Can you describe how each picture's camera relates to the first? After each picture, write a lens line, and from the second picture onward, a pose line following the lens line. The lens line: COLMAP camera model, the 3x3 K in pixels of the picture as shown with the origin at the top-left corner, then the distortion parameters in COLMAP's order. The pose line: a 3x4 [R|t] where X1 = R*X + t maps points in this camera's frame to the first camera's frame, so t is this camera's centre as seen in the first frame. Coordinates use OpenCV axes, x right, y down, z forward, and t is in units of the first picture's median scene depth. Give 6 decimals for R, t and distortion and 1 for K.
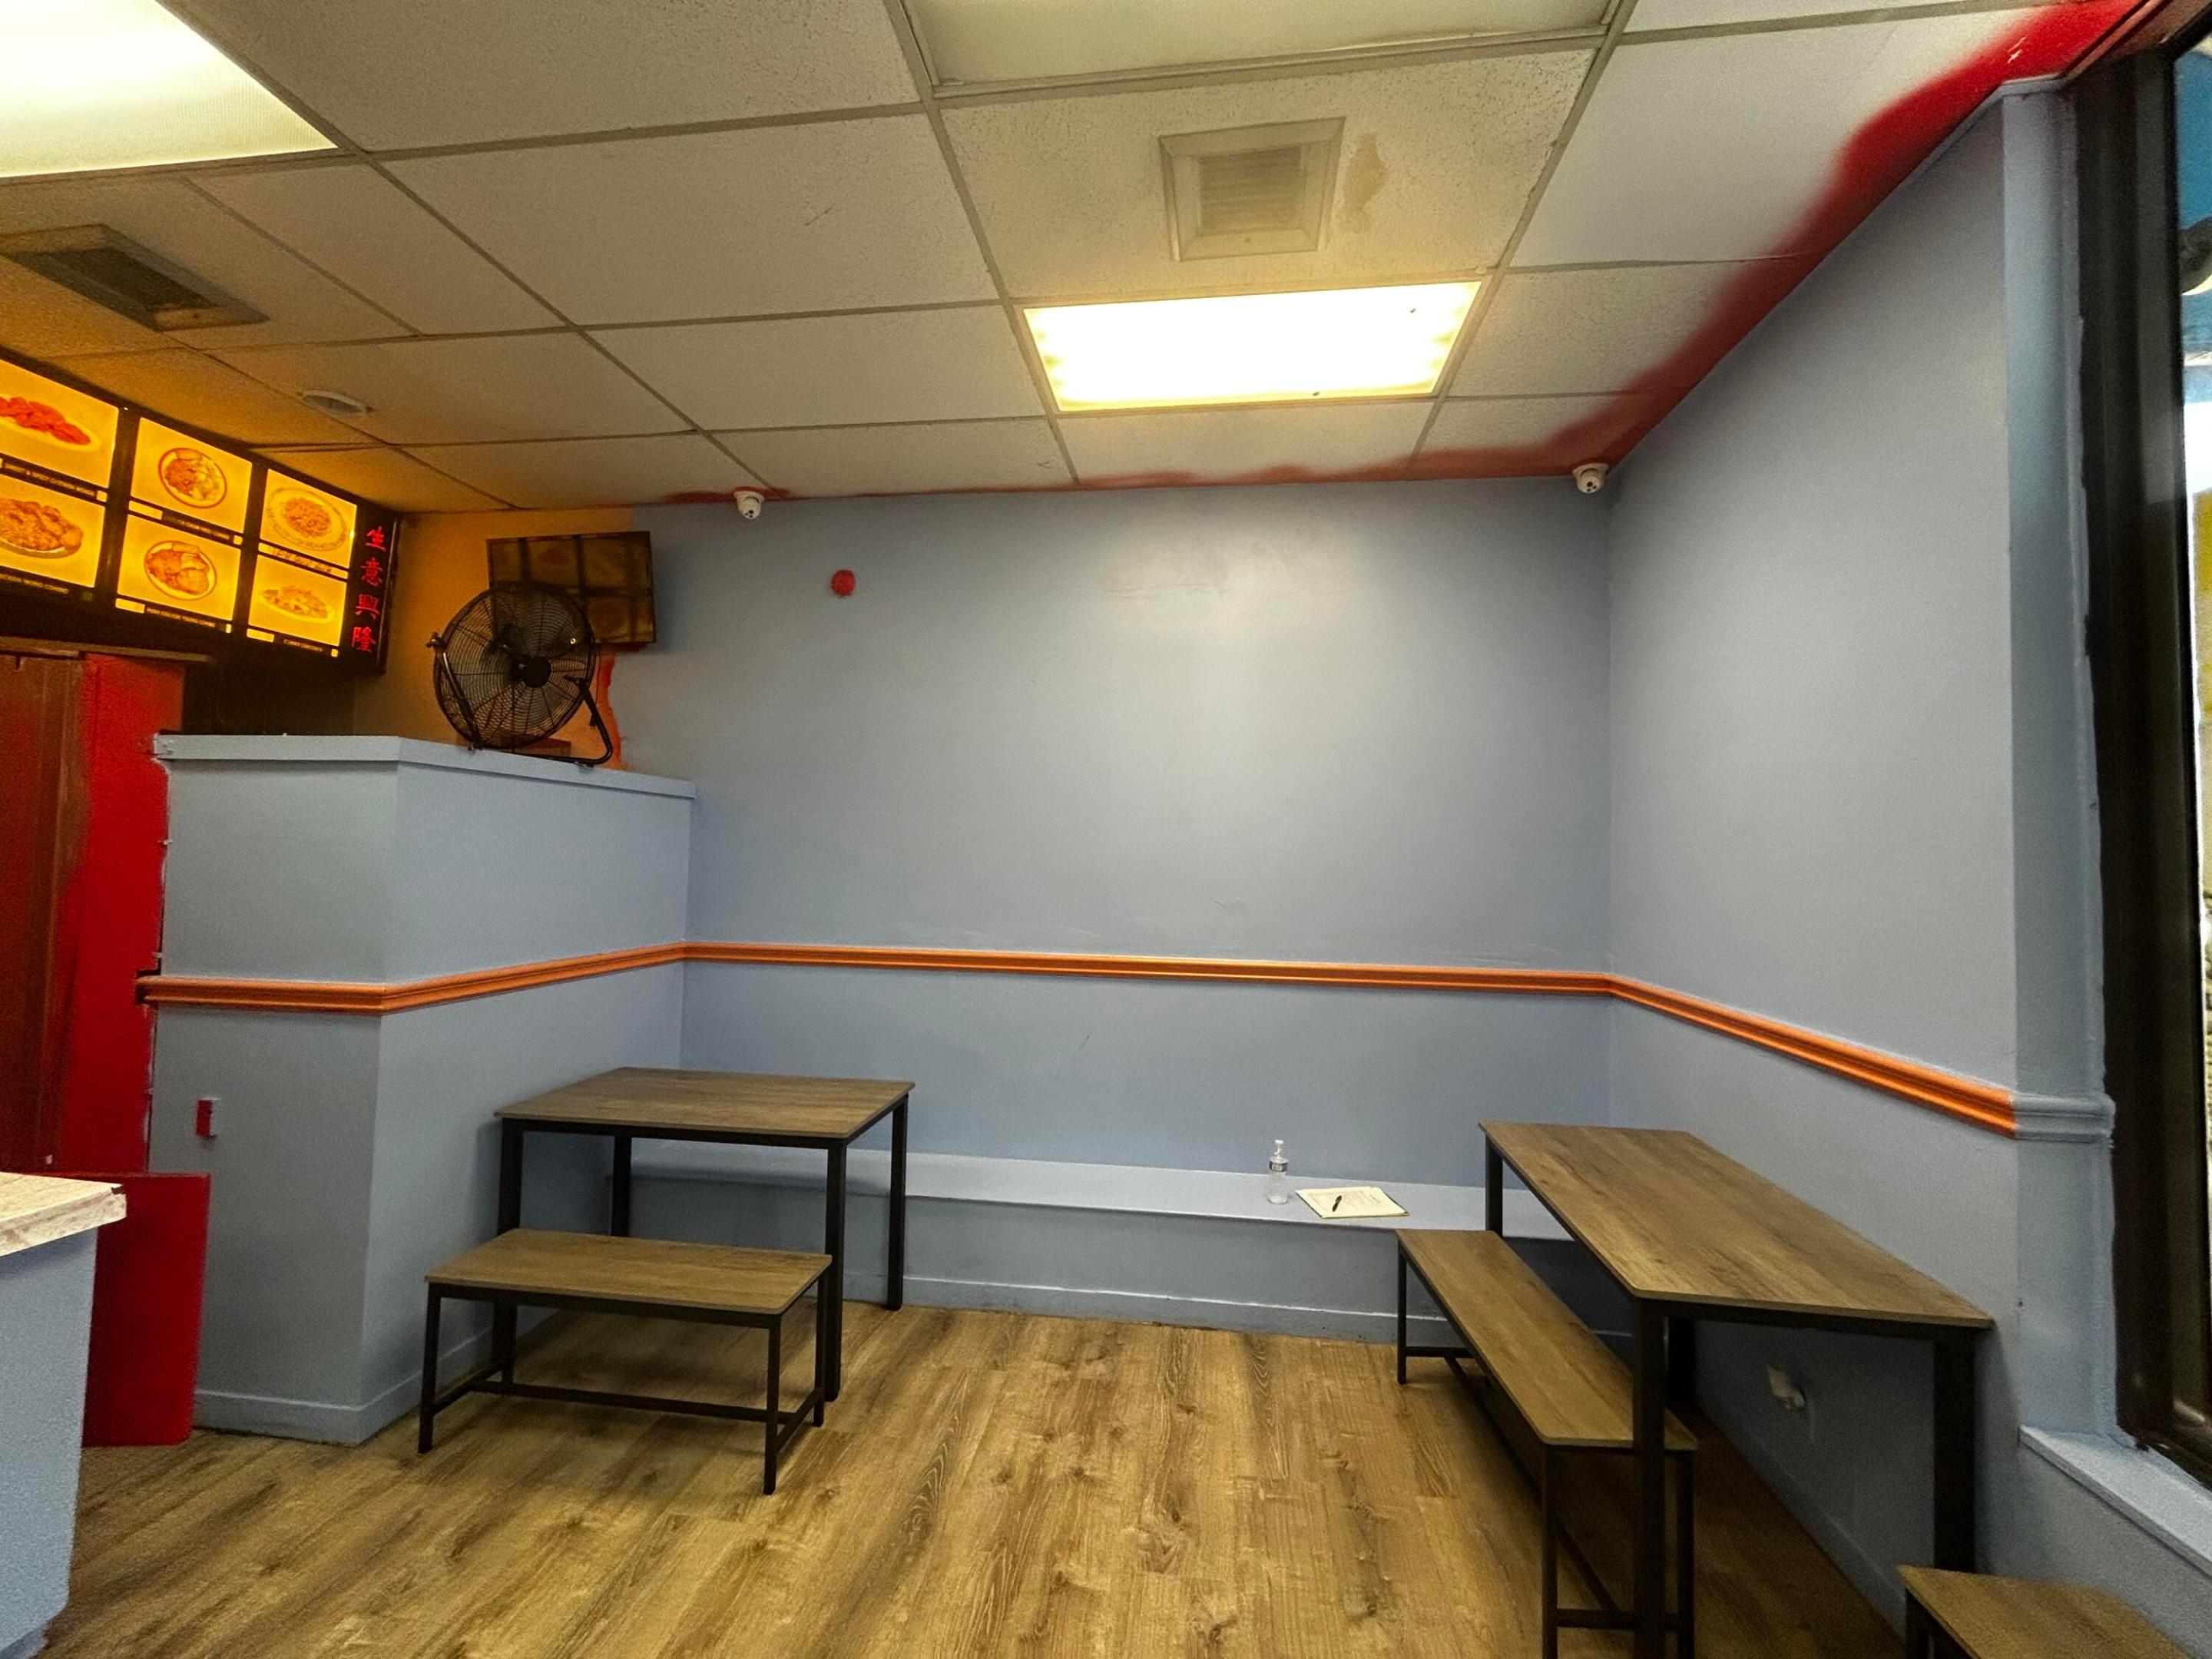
lens RADIAL K [[902.8, 0, 1106.0], [0, 902.8, 829.5], [0, 0, 1]] dist [0.014965, -0.005703]
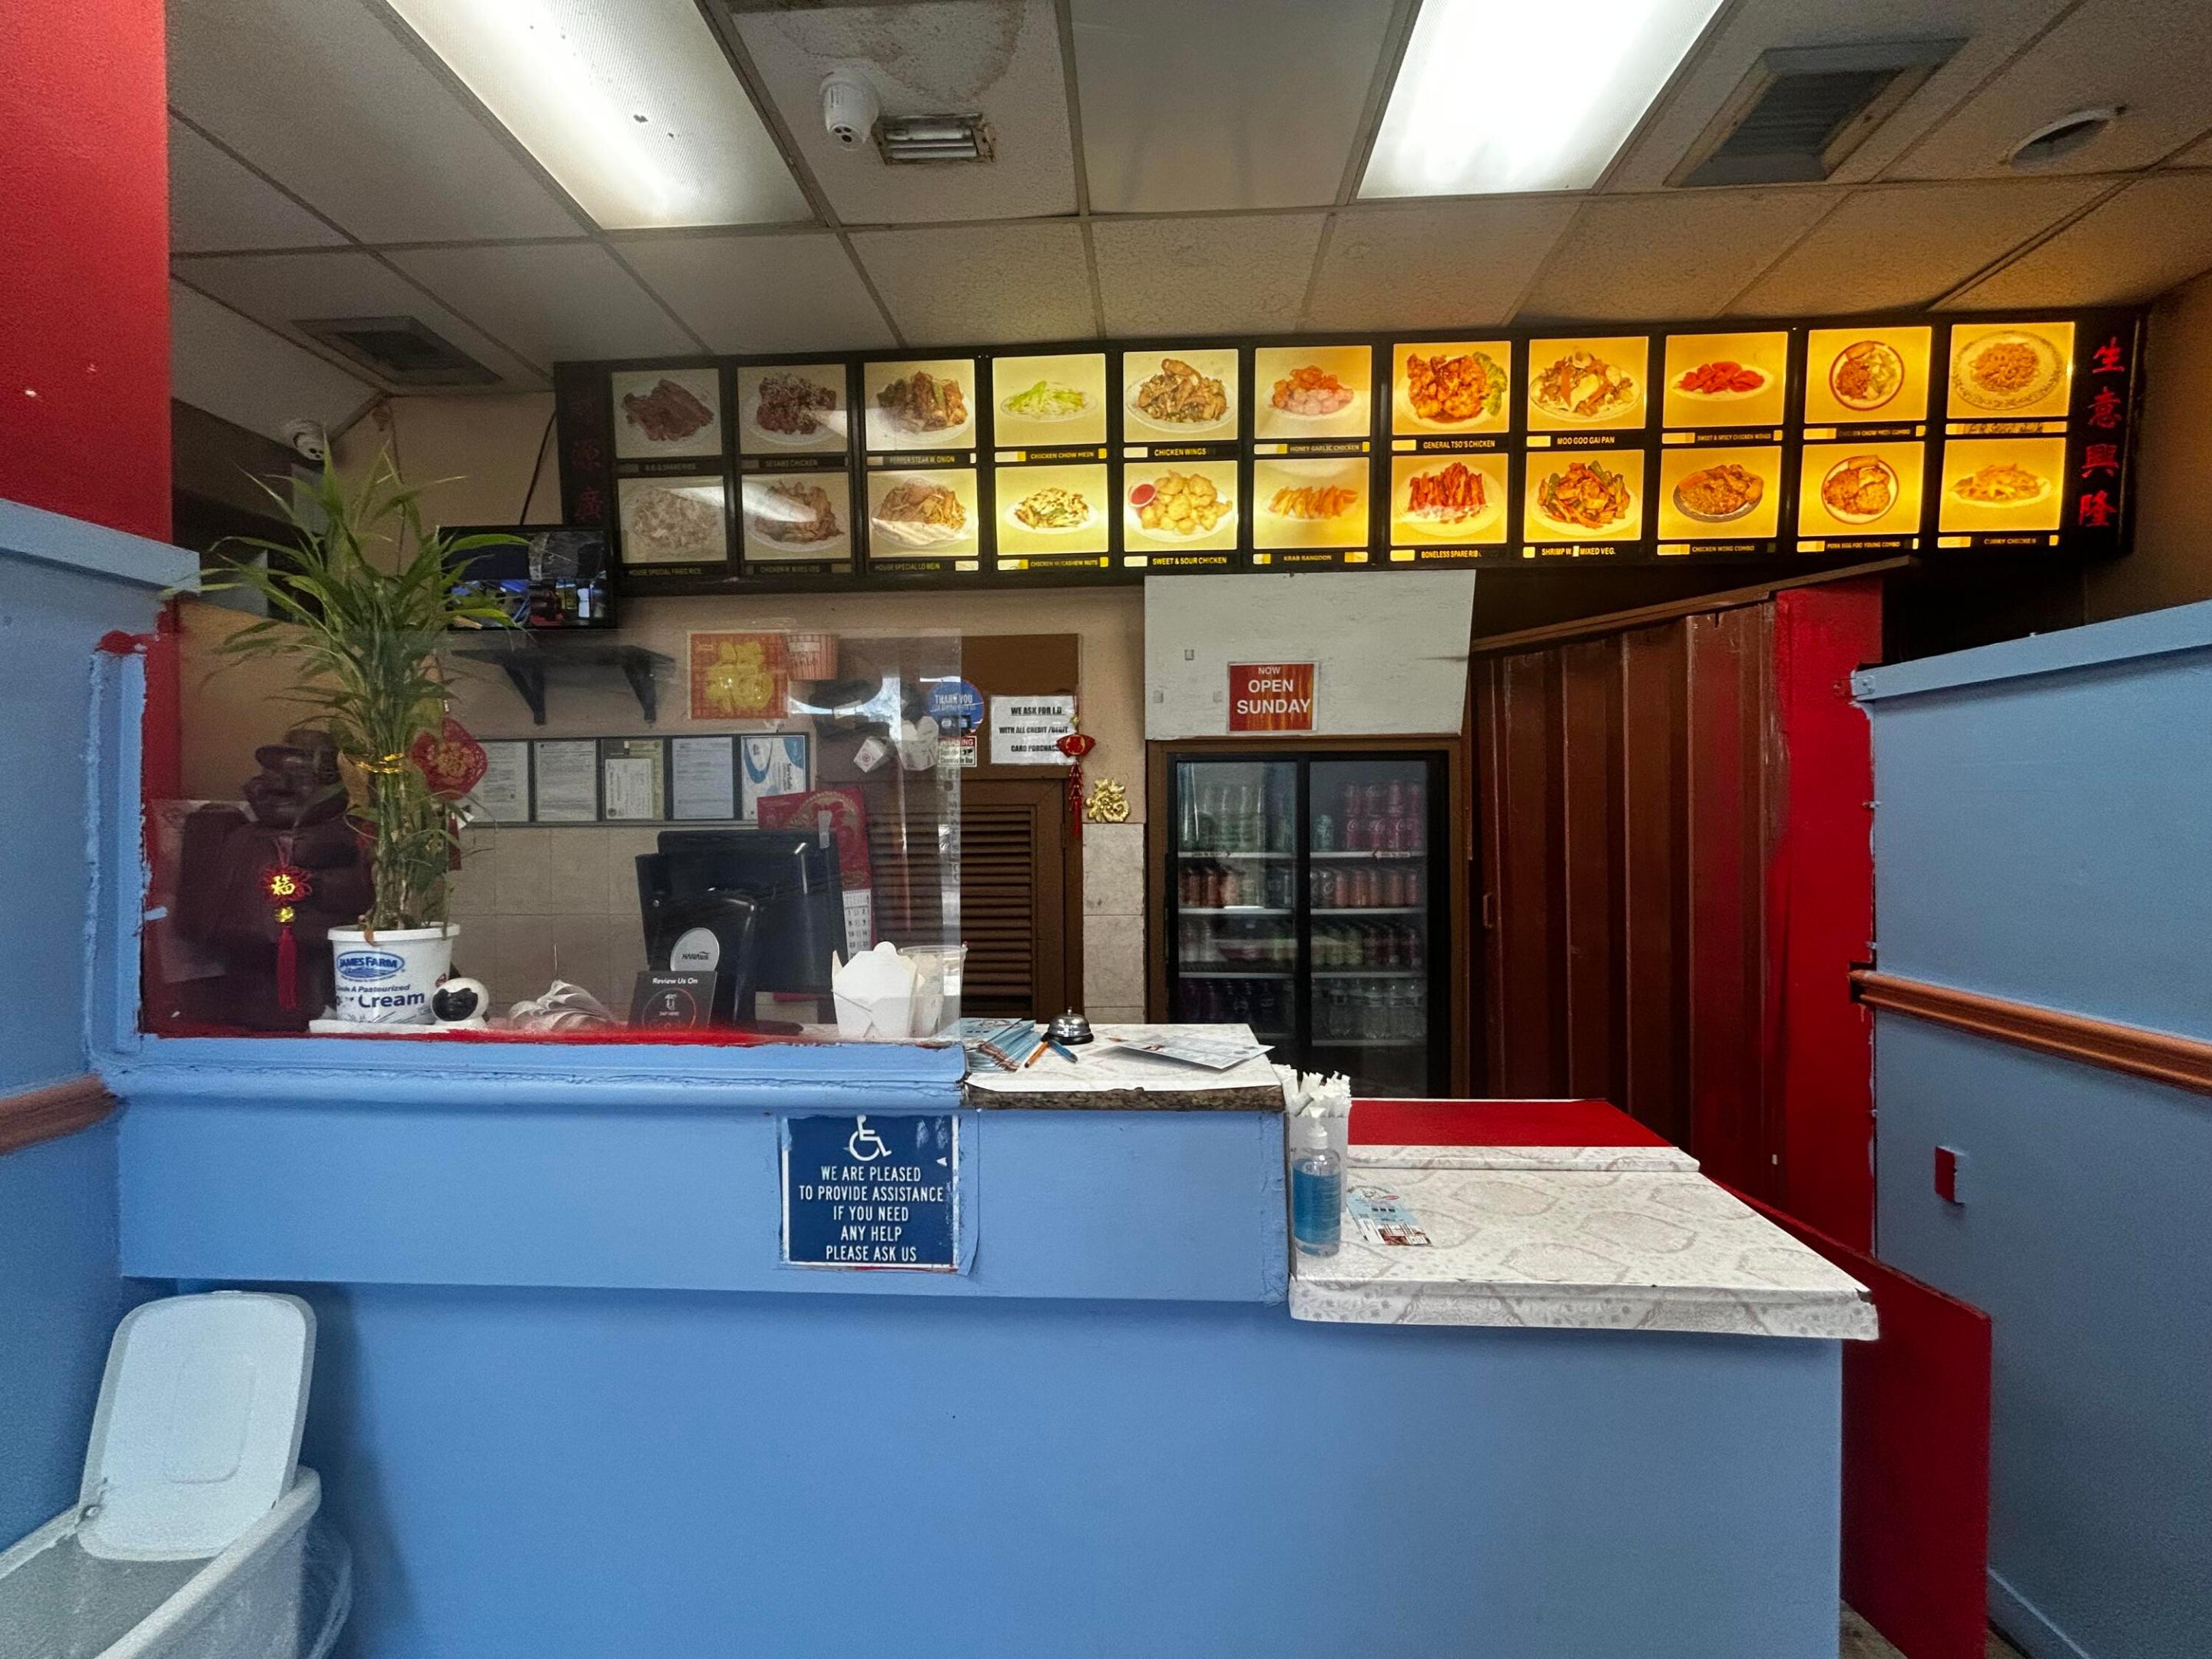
lens RADIAL K [[893.3, 0, 1105.2], [0, 893.3, 823.0], [0, 0, 1]] dist [0.002956, -0.001737]
pose [[0.086097, -0.021481, -0.996055, -0.257112], [0.045540, 0.998807, -0.017604, 0.010965], [0.995245, -0.043845, 0.086973, 0.217864]]
